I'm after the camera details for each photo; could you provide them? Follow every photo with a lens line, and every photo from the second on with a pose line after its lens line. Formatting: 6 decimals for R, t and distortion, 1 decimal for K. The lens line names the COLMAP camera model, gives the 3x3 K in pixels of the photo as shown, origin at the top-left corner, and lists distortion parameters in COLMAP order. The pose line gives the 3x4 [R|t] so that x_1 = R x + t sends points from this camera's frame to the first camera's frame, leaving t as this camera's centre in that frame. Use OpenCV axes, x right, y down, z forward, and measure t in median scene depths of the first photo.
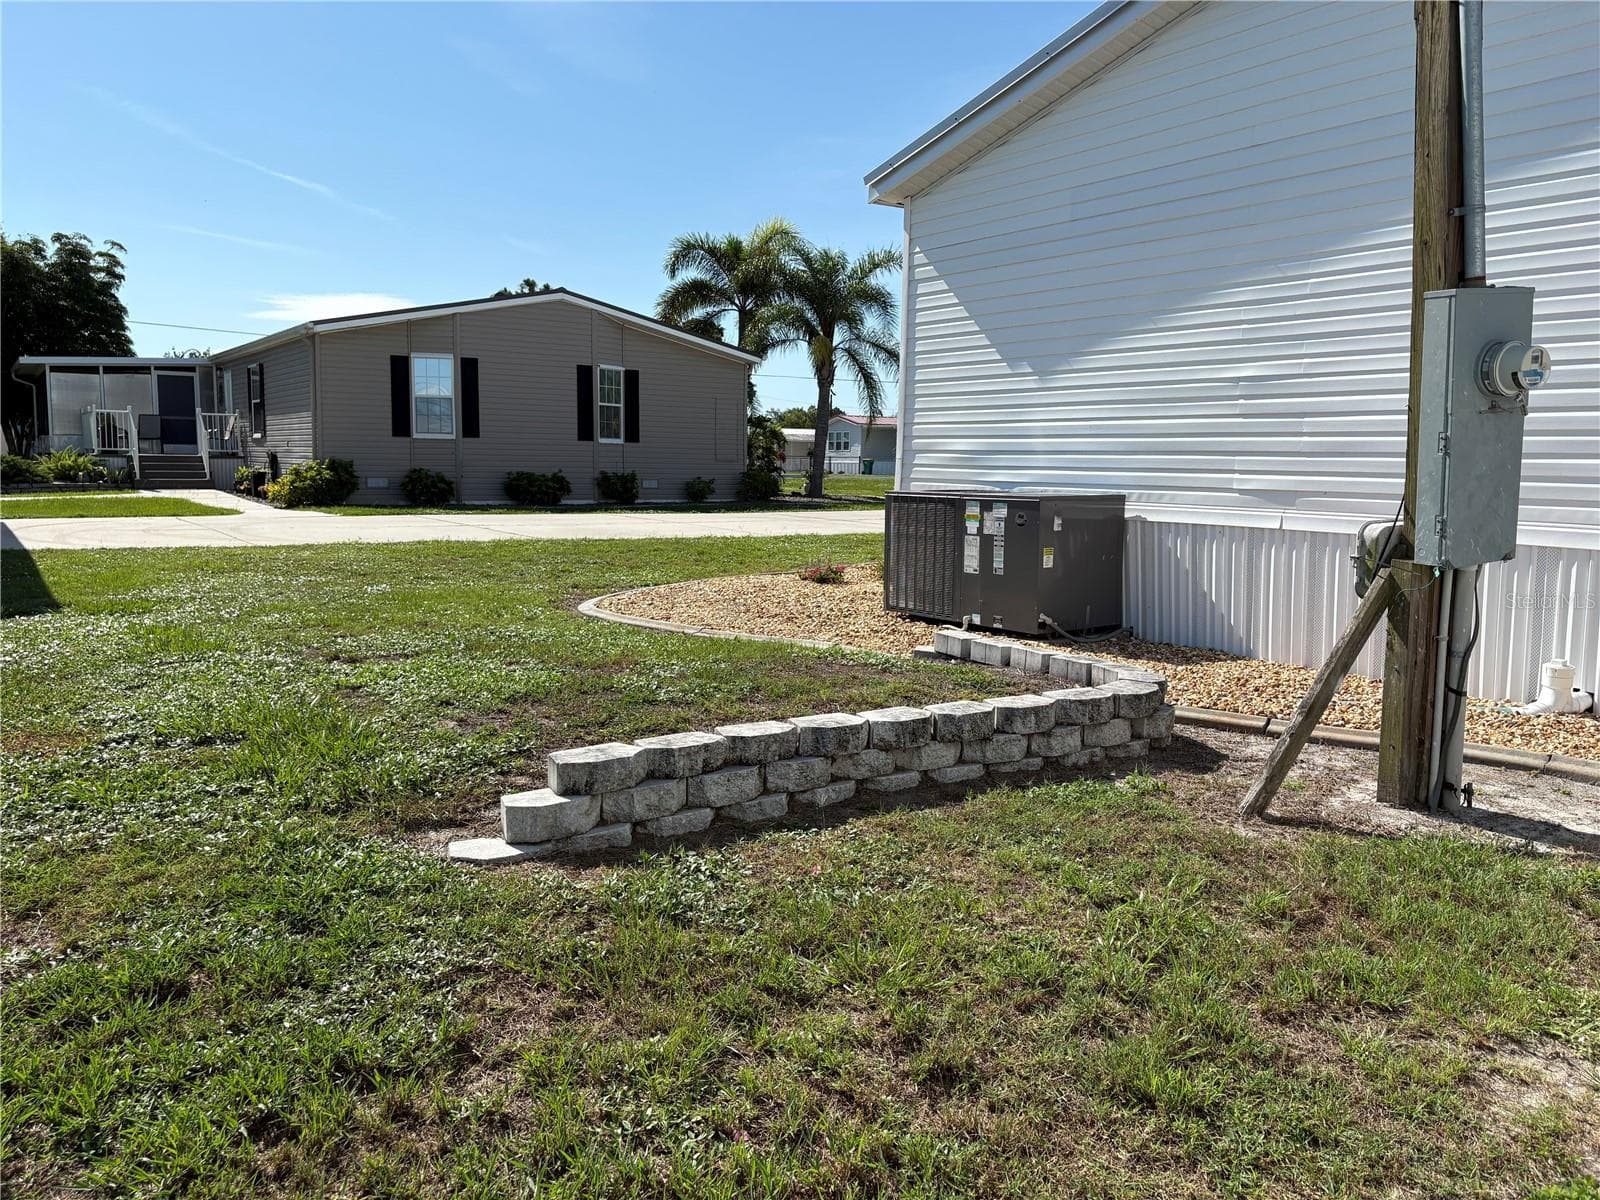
lens RADIAL K [[1204.2, 0, 800.0], [0, 1204.2, 600.0], [0, 0, 1]] dist [0.060266, -0.000498]
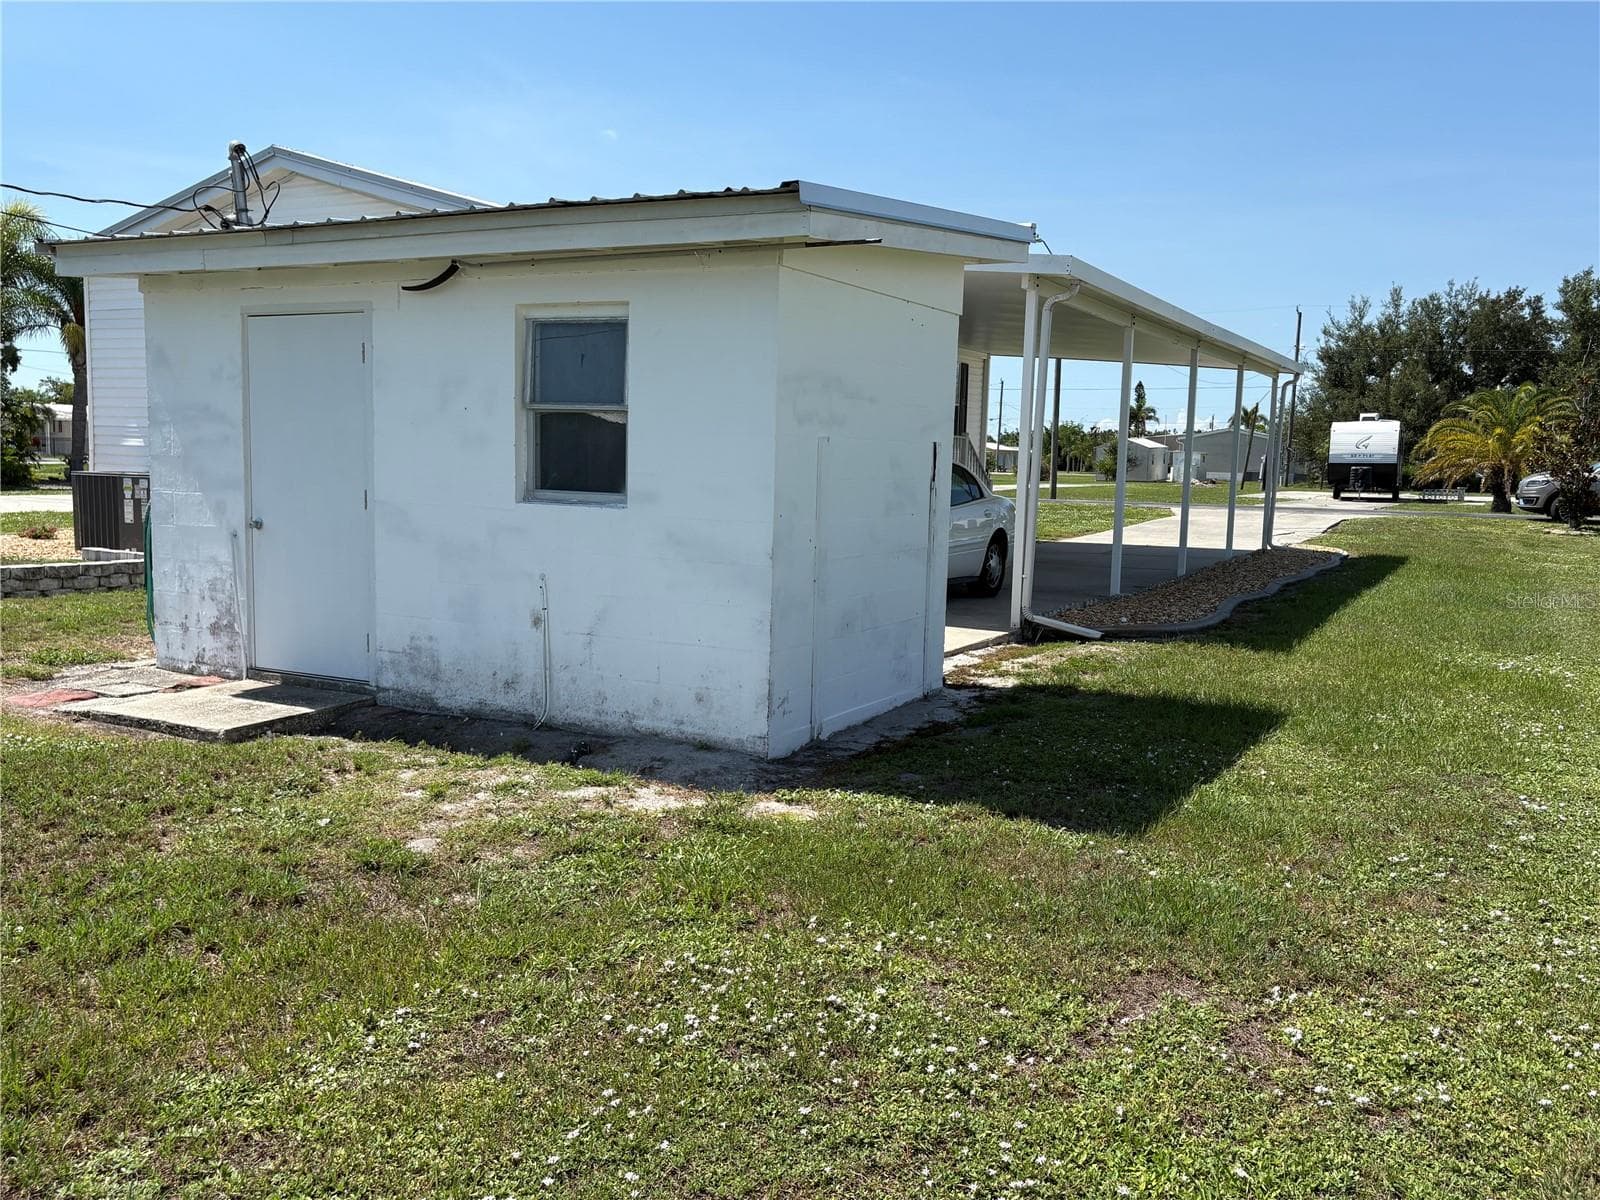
lens RADIAL K [[1327.3, 0, 775.0], [0, 1327.3, 605.1], [0, 0, 1]] dist [0.112734, -0.152886]
pose [[0.894971, -0.042796, 0.444066, 0.091358], [0.041943, 0.999051, 0.011749, 0.086930], [-0.444147, 0.008110, 0.895917, -0.847696]]
